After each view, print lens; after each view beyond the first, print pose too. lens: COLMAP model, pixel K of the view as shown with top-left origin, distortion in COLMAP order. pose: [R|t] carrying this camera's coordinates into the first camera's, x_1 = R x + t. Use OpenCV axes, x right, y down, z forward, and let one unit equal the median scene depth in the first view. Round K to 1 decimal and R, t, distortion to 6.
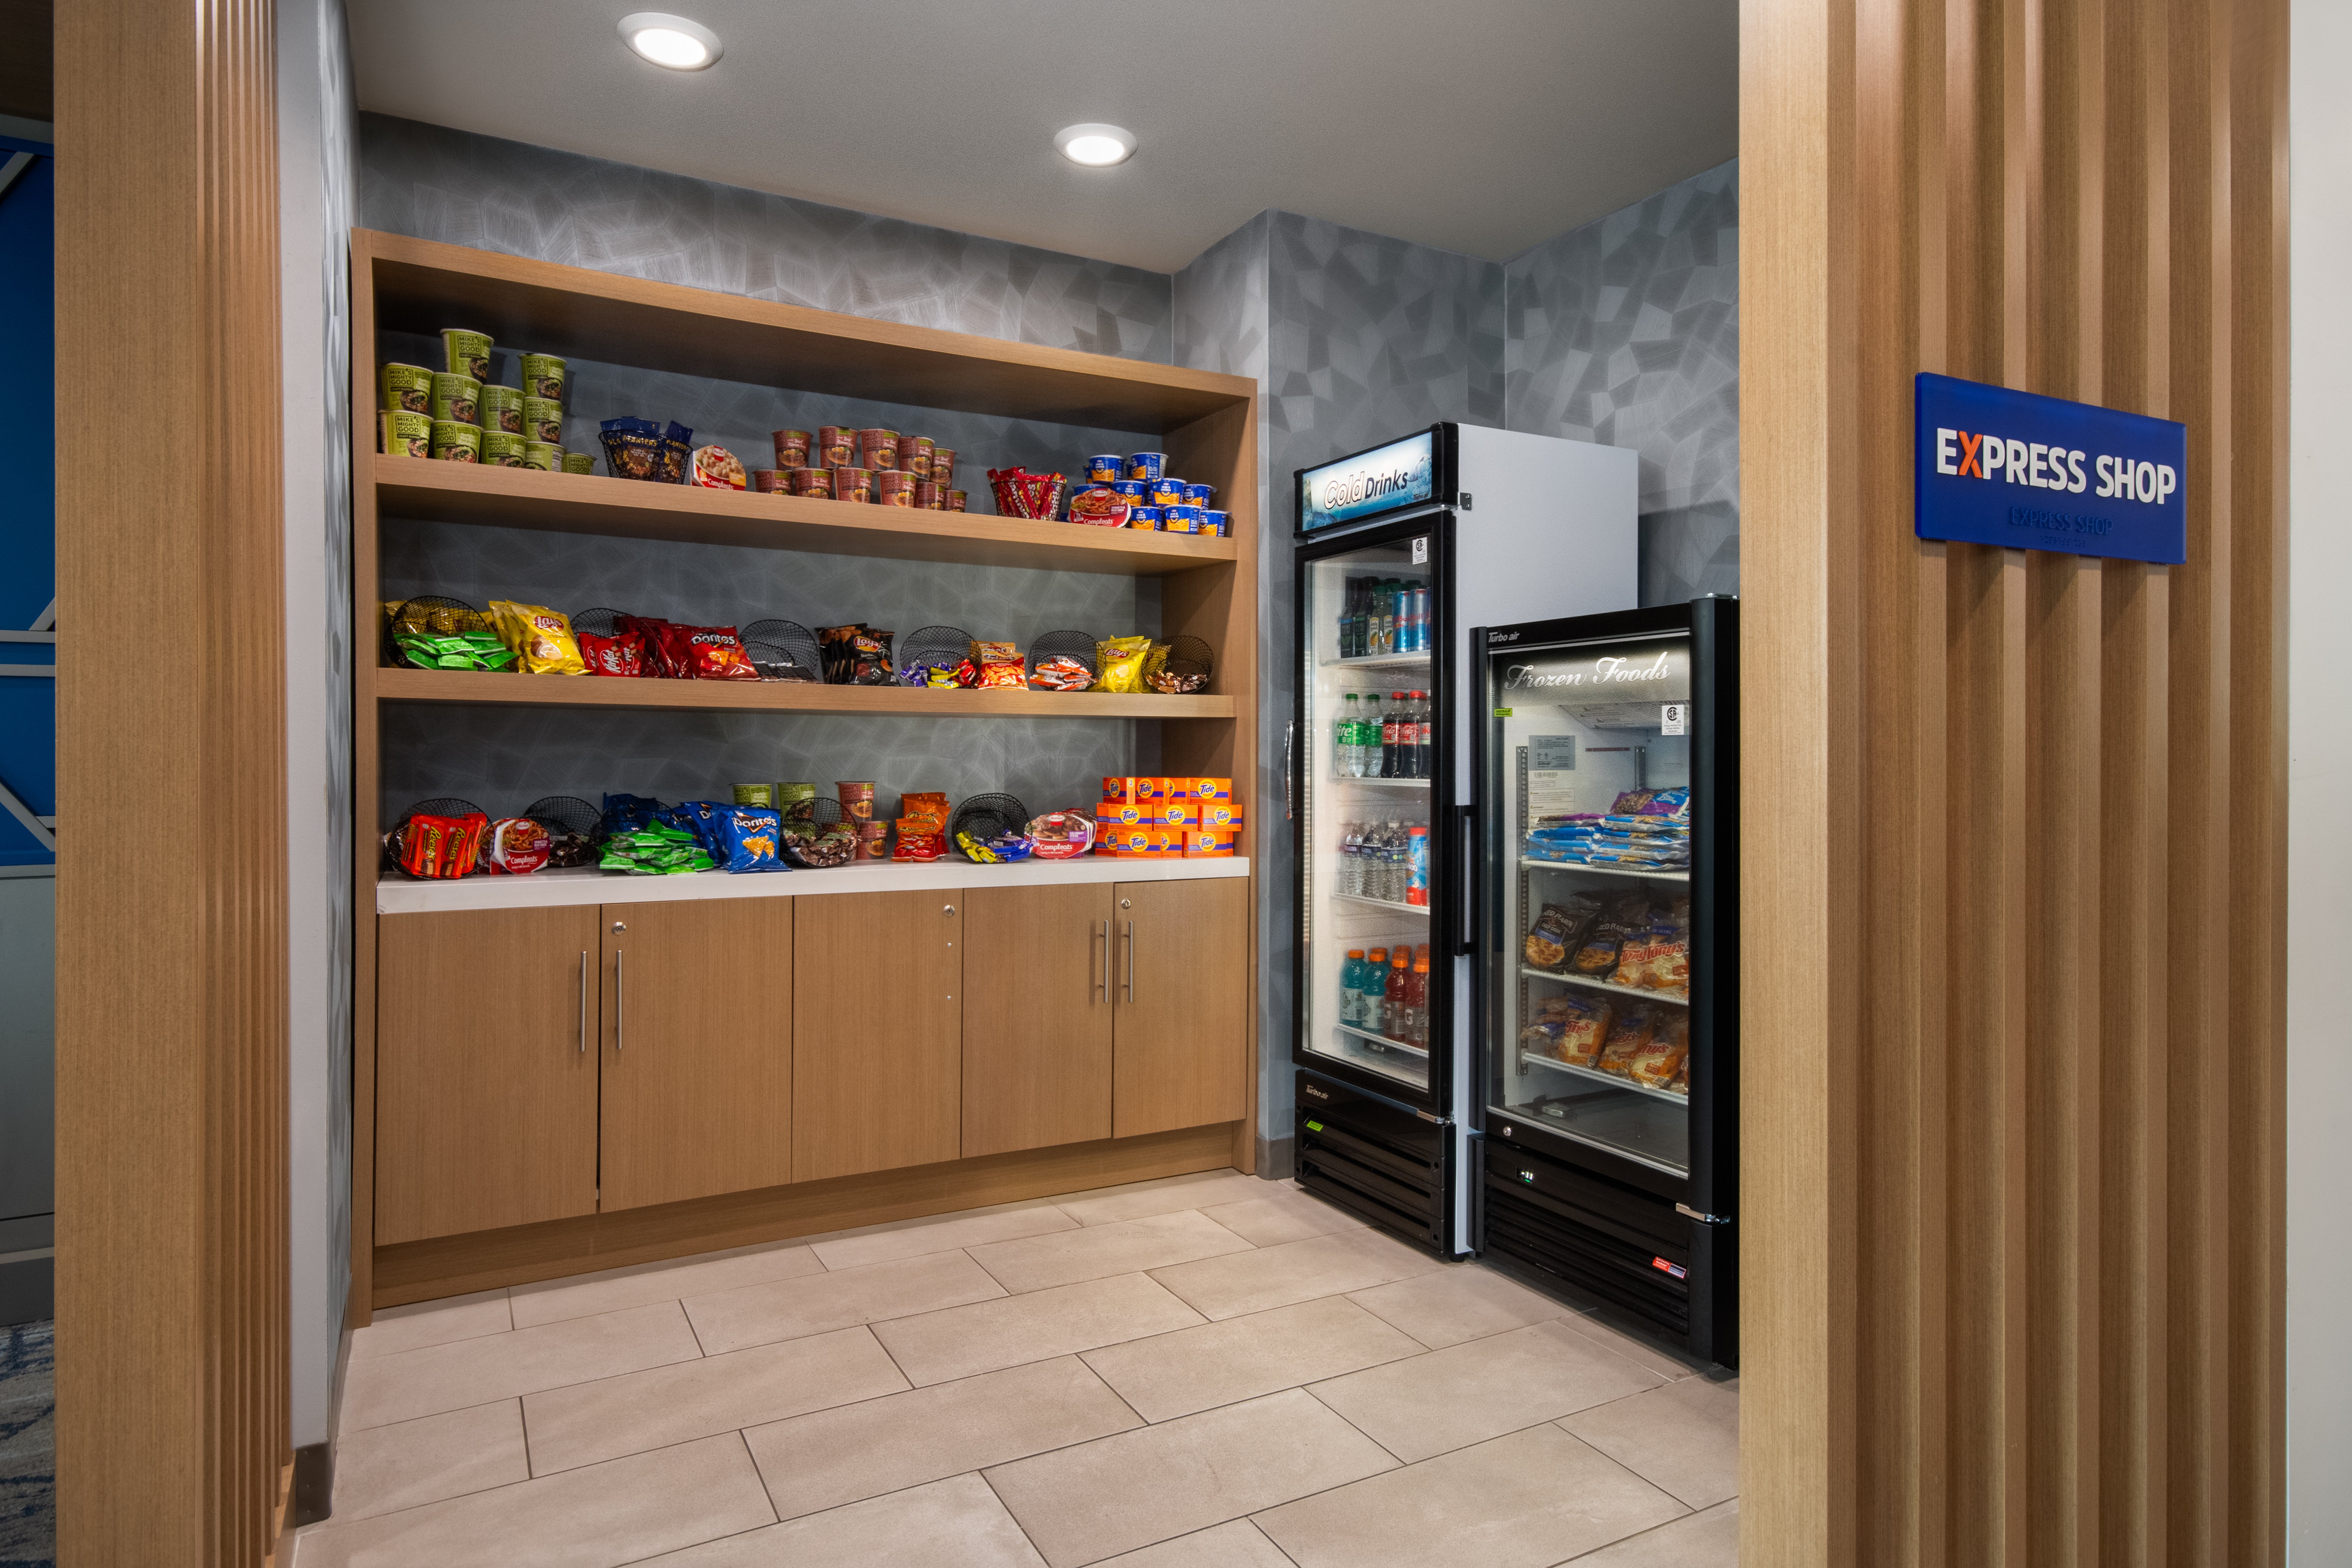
lens RADIAL K [[1343.4, 0, 1177.0], [0, 1343.4, 761.9], [0, 0, 1]] dist [0.001137, 0.000433]
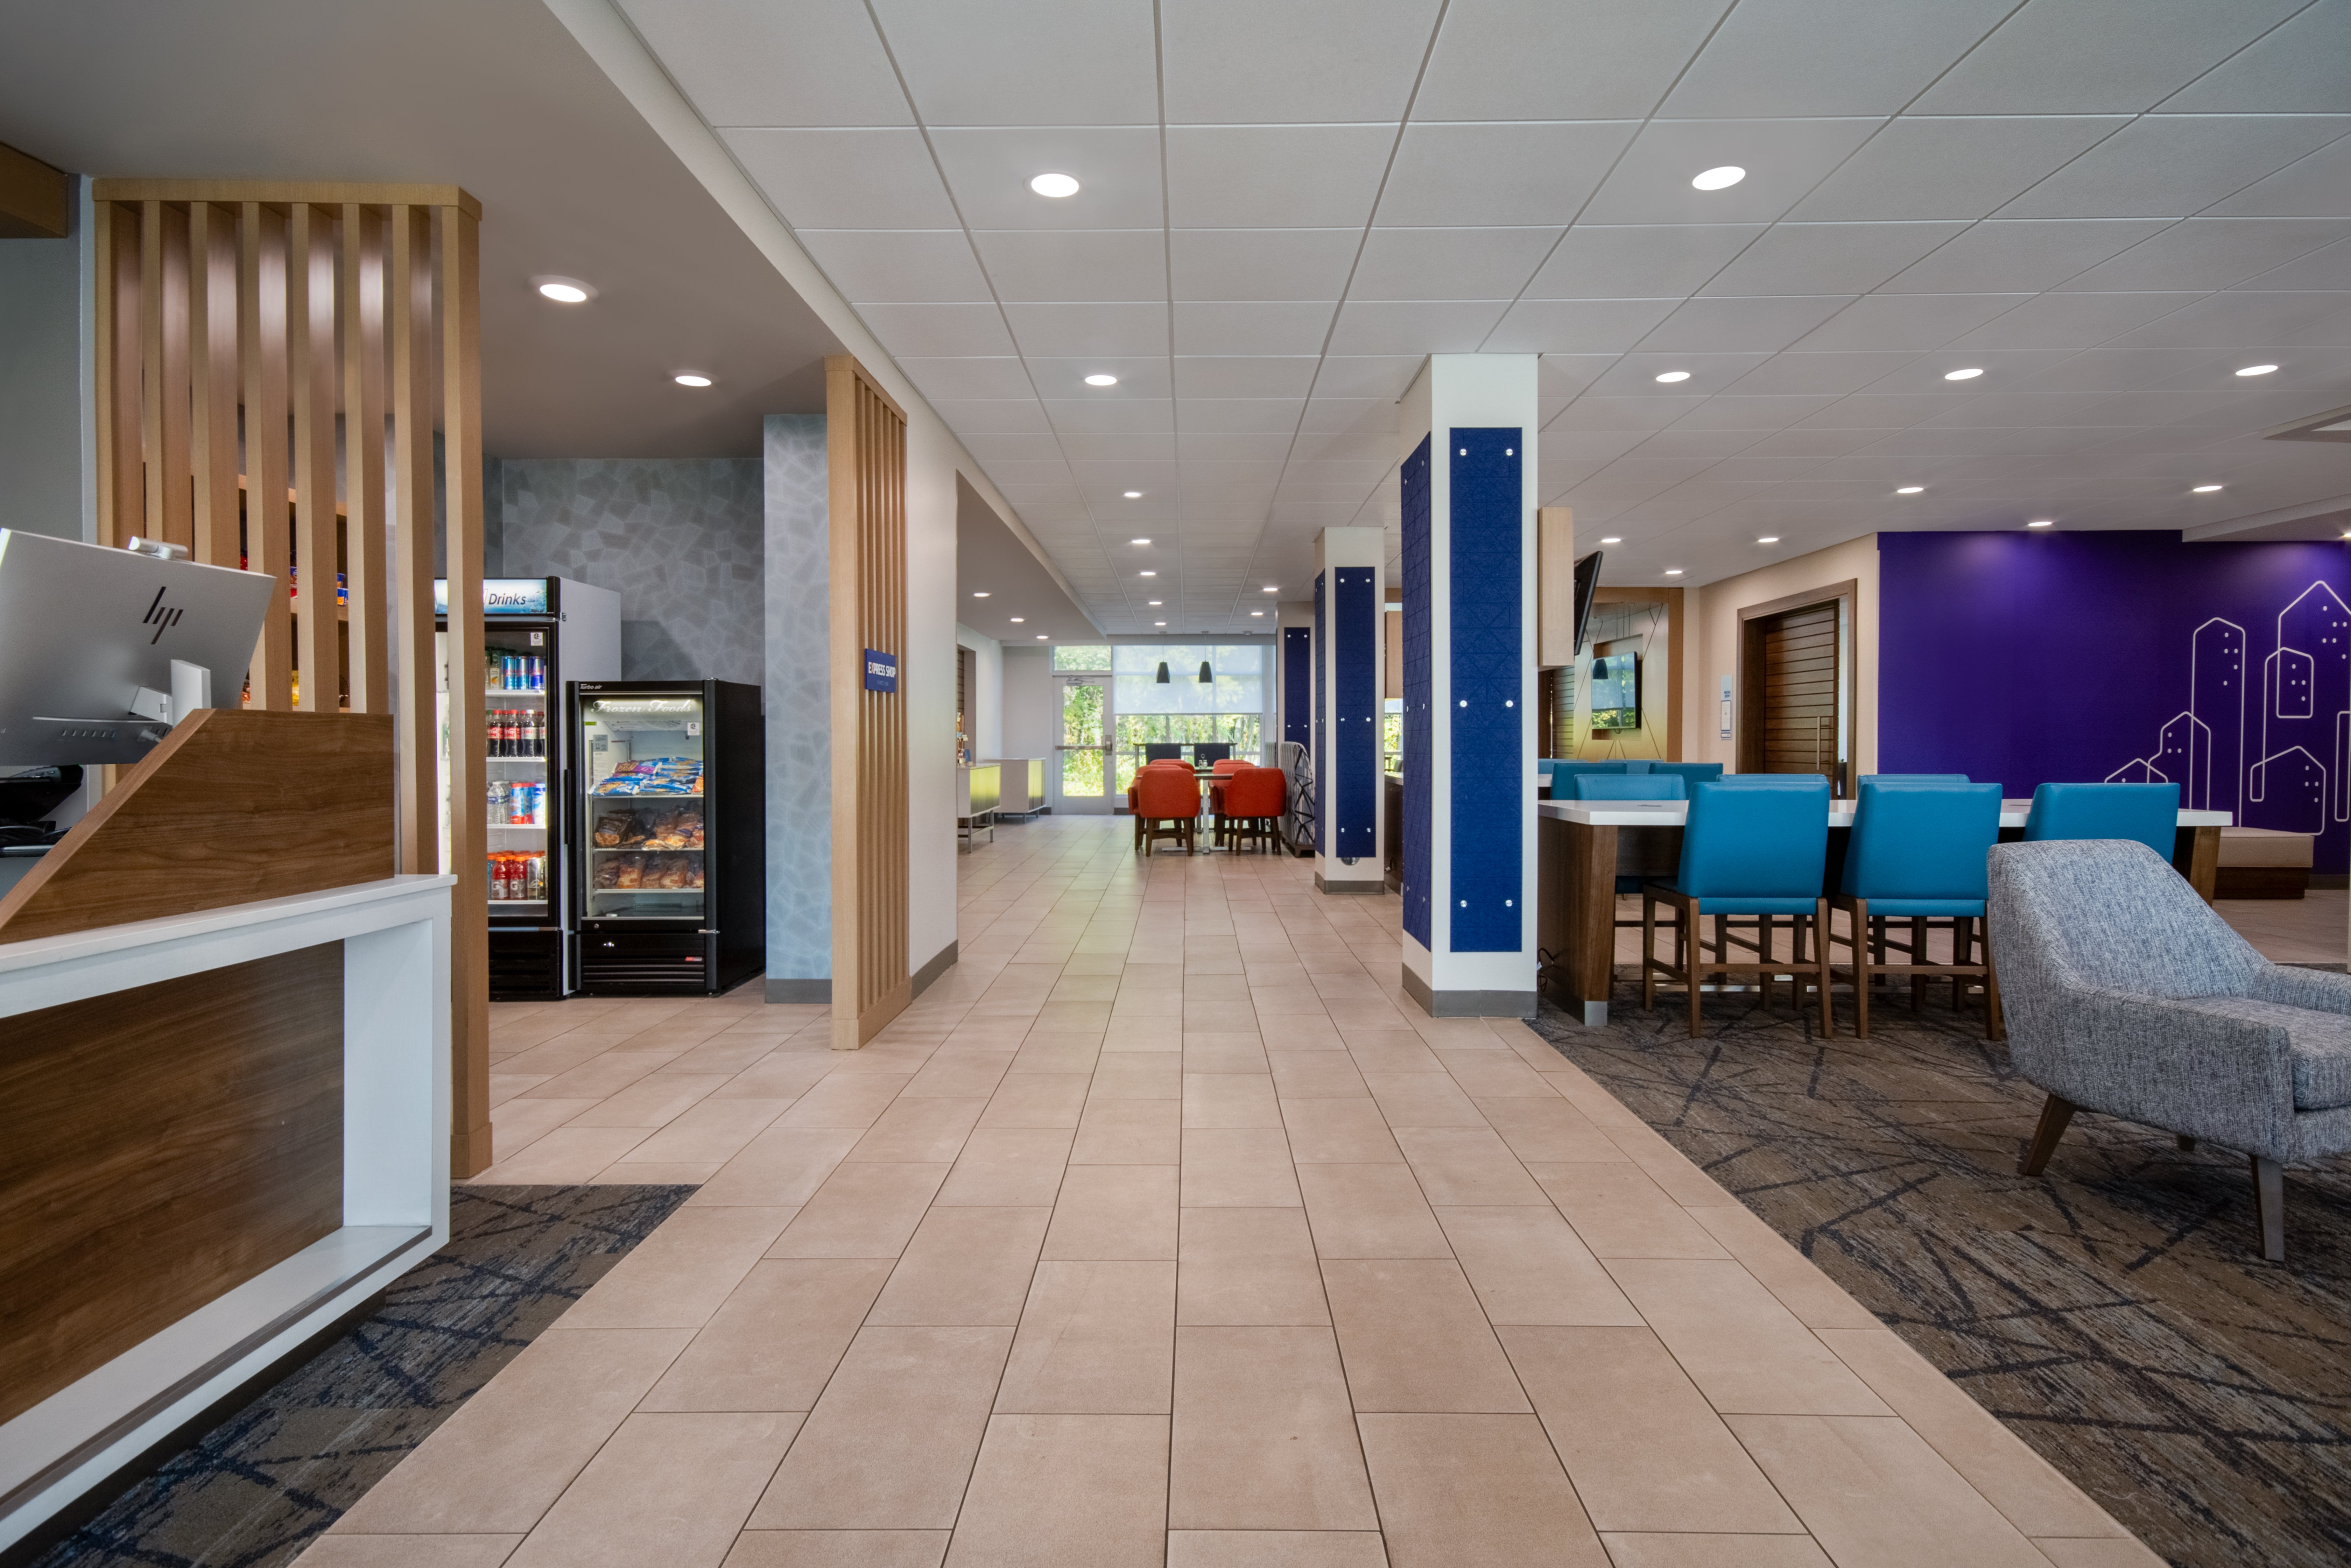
lens RADIAL K [[1221.9, 0, 1185.3], [0, 1221.9, 770.7], [0, 0, 1]] dist [0.012509, -0.000708]
pose [[0.485175, -0.021750, 0.874147, -0.927733], [0.007990, 0.999759, 0.020441, 0.004545], [-0.874381, -0.002933, 0.485232, -0.685703]]
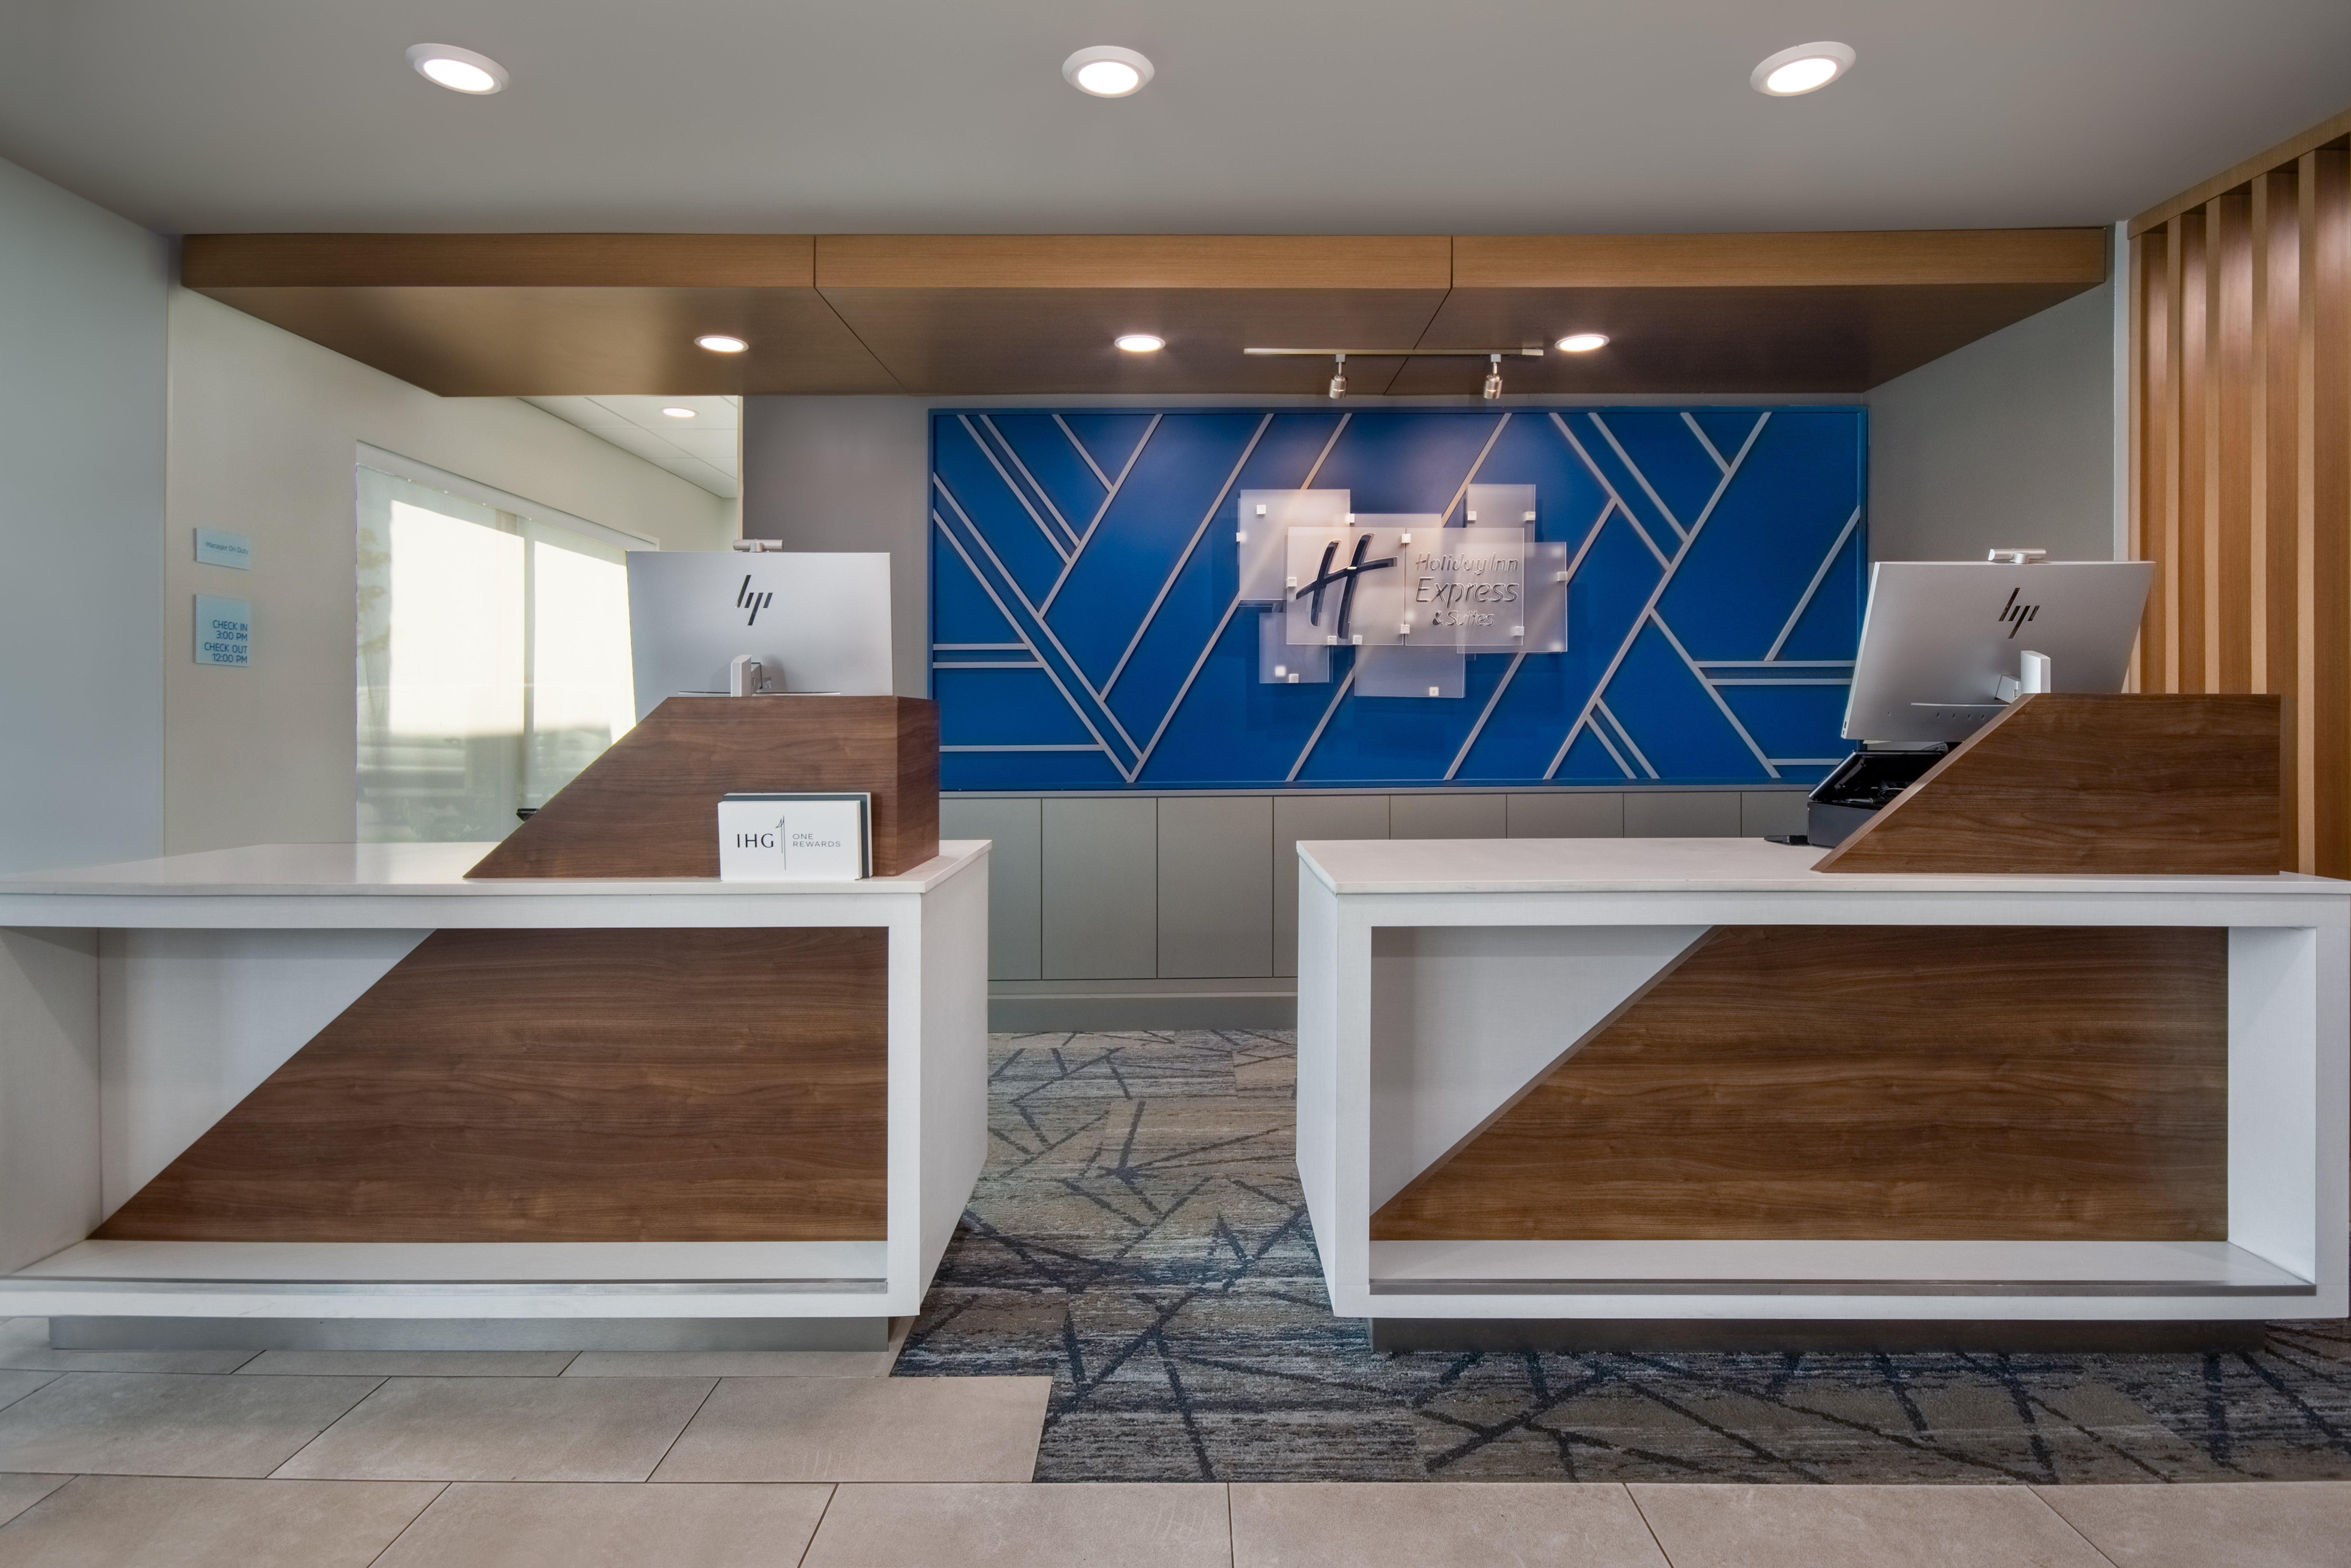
lens RADIAL K [[1215.6, 0, 1224.2], [0, 1215.6, 669.5], [0, 0, 1]] dist [0.068130, -0.031583]
pose [[0.884023, -0.023876, -0.466832, -0.677785], [0.000323, 0.998726, -0.050467, 0.003690], [0.467443, 0.044463, 0.882905, -0.795615]]
